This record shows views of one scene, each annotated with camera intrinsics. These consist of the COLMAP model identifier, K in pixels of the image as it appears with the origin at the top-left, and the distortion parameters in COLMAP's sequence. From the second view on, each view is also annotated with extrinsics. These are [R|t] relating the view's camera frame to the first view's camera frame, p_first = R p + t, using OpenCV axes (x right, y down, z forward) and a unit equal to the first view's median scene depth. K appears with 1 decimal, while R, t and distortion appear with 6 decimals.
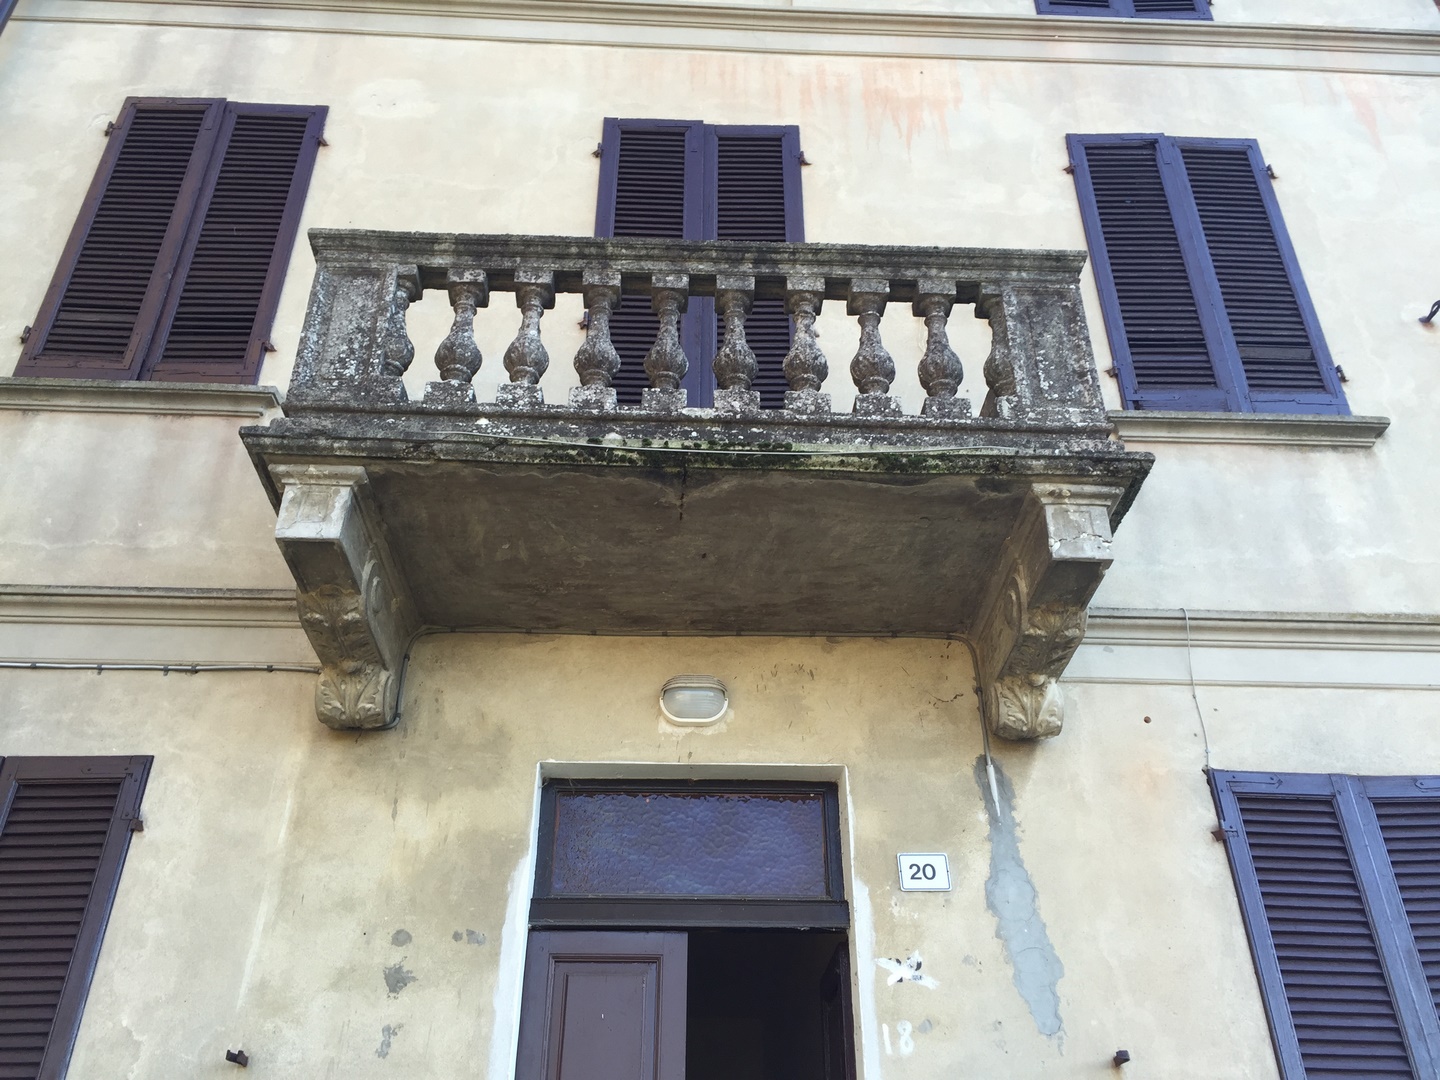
lens RADIAL K [[1212.6, 0, 719.8], [0, 1212.6, 538.3], [0, 0, 1]] dist [0.018885, -0.002319]
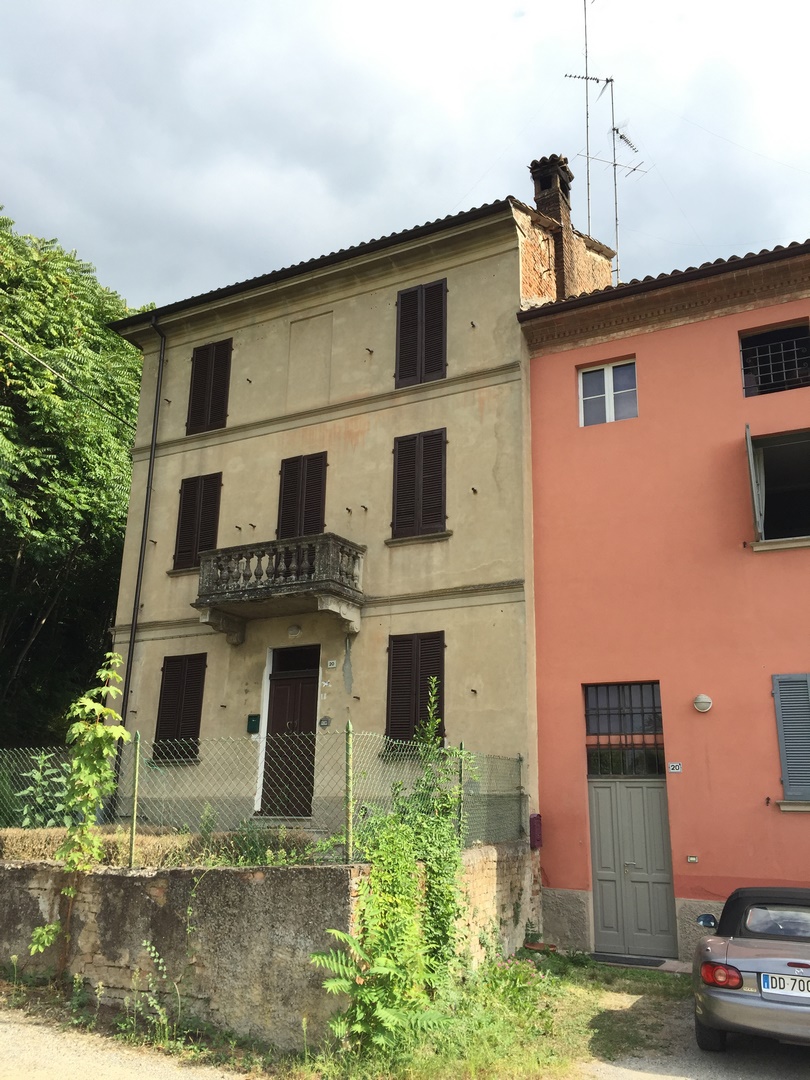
lens RADIAL K [[909.5, 0, 405.7], [0, 909.5, 540.6], [0, 0, 1]] dist [0.018885, -0.002319]
pose [[0.861979, -0.135292, -0.488557, 1.914026], [0.261965, 0.943958, 0.200792, -0.714405], [0.434012, -0.301063, 0.849114, -1.536478]]
